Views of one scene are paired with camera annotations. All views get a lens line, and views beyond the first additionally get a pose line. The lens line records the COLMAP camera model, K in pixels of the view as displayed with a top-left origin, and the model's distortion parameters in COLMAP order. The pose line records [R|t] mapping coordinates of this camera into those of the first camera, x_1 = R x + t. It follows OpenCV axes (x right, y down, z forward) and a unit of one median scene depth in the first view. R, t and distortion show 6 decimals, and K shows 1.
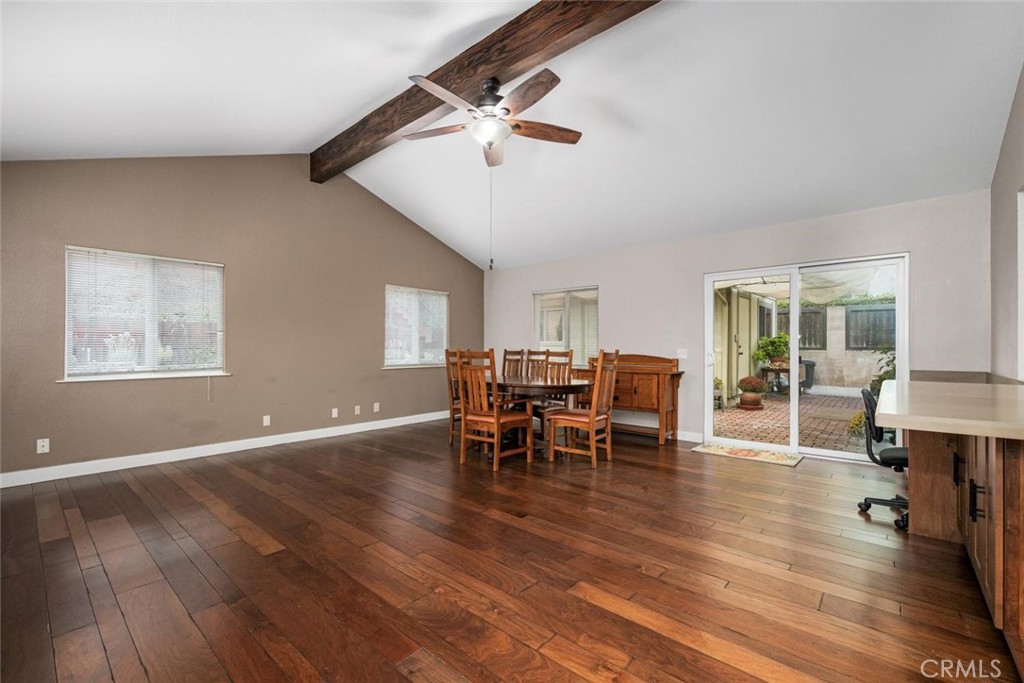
lens RADIAL K [[434.2, 0, 505.2], [0, 434.2, 346.9], [0, 0, 1]] dist [-0.007276, 0.000433]
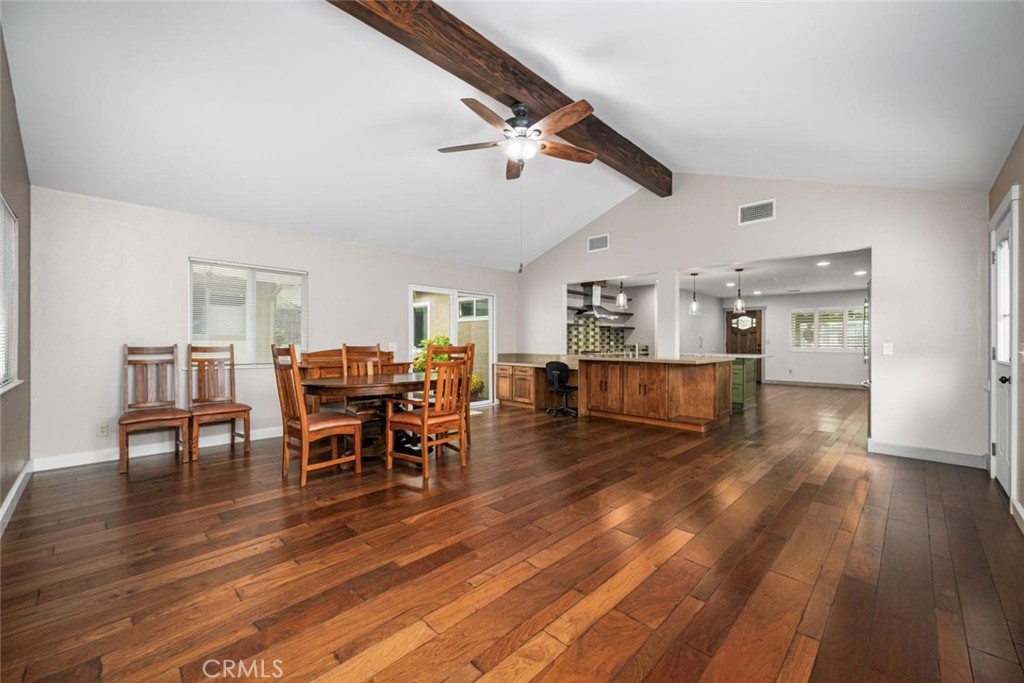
lens RADIAL K [[413.3, 0, 516.8], [0, 413.3, 340.5], [0, 0, 1]] dist [-0.001349, 0.000242]
pose [[0.043488, 0.004078, 0.999046, -0.702125], [-0.004218, 0.999984, -0.003898, 0.000654], [-0.999045, -0.004044, 0.043505, 0.610028]]
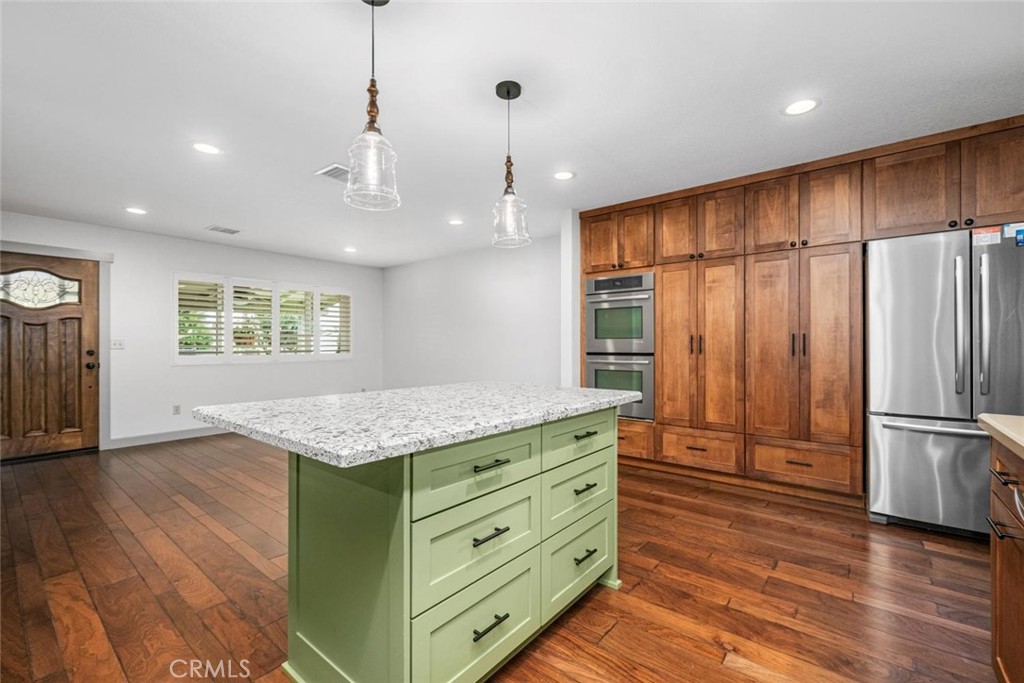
lens RADIAL K [[434.2, 0, 518.9], [0, 434.2, 343.0], [0, 0, 1]] dist [-0.007276, 0.000433]
pose [[-0.998857, 0.002372, -0.047745, 0.756747], [0.002287, 0.999996, 0.001845, -0.008421], [0.047749, 0.001734, -0.998858, 0.319260]]
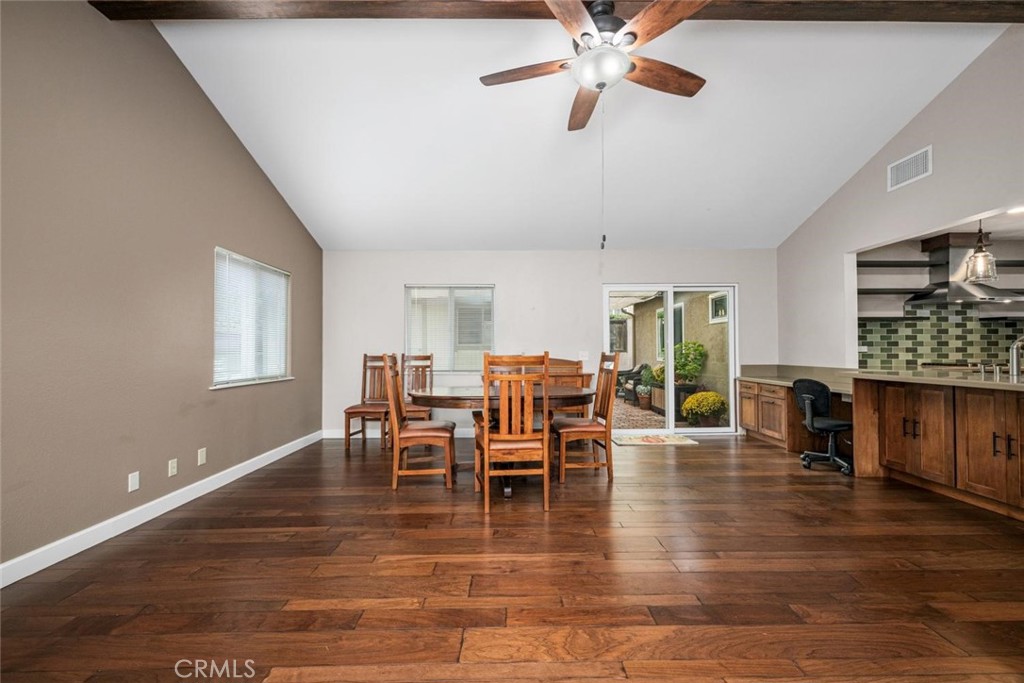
lens RADIAL K [[413.3, 0, 509.7], [0, 413.3, 345.9], [0, 0, 1]] dist [-0.001349, 0.000242]
pose [[0.743302, 0.002733, 0.668951, -0.410424], [0.006049, 0.999923, -0.010806, 0.000581], [-0.668929, 0.012078, 0.743228, 0.360103]]
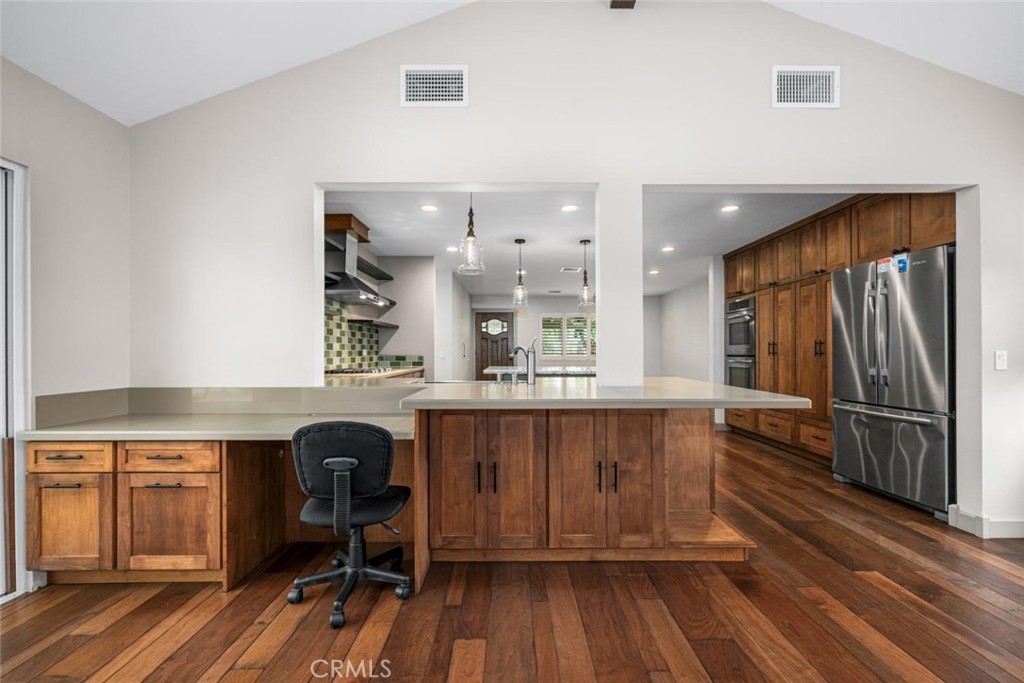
lens RADIAL K [[413.3, 0, 518.3], [0, 413.3, 352.3], [0, 0, 1]] dist [-0.001349, 0.000242]
pose [[-0.669265, -0.002230, 0.743021, 0.133858], [0.001629, 0.999989, 0.004469, -0.000985], [-0.743022, 0.004202, -0.669254, 0.660895]]
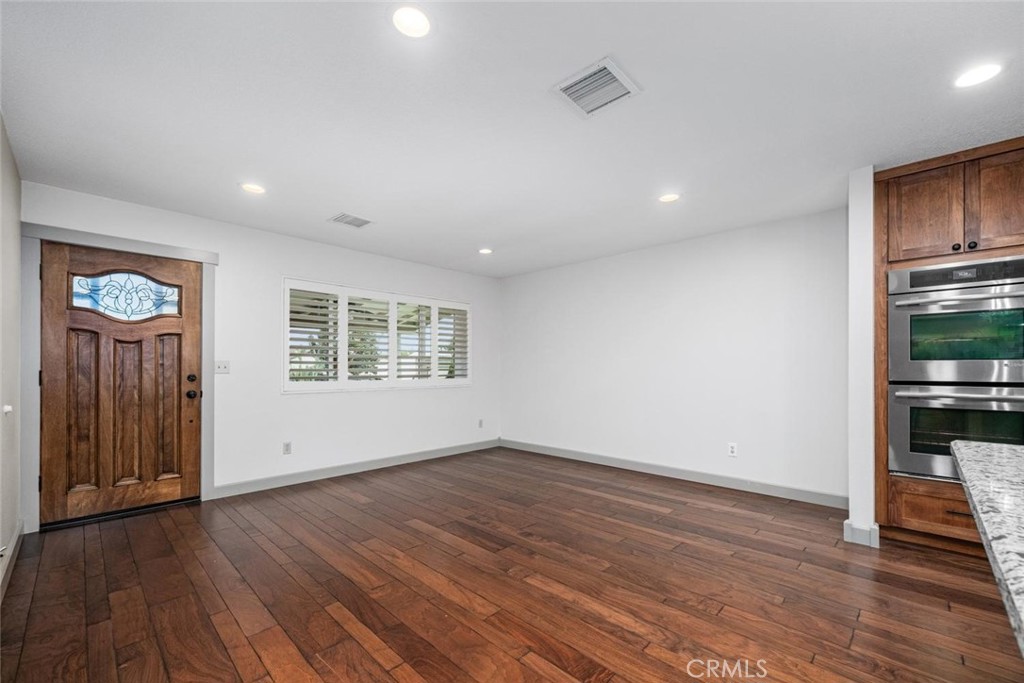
lens RADIAL K [[413.3, 0, 506.7], [0, 413.3, 363.9], [0, 0, 1]] dist [-0.001349, 0.000242]
pose [[-0.998917, 0.000961, 0.046513, 1.047703], [0.000814, 0.999995, -0.003190, -0.009026], [-0.046516, -0.003148, -0.998913, 0.042610]]
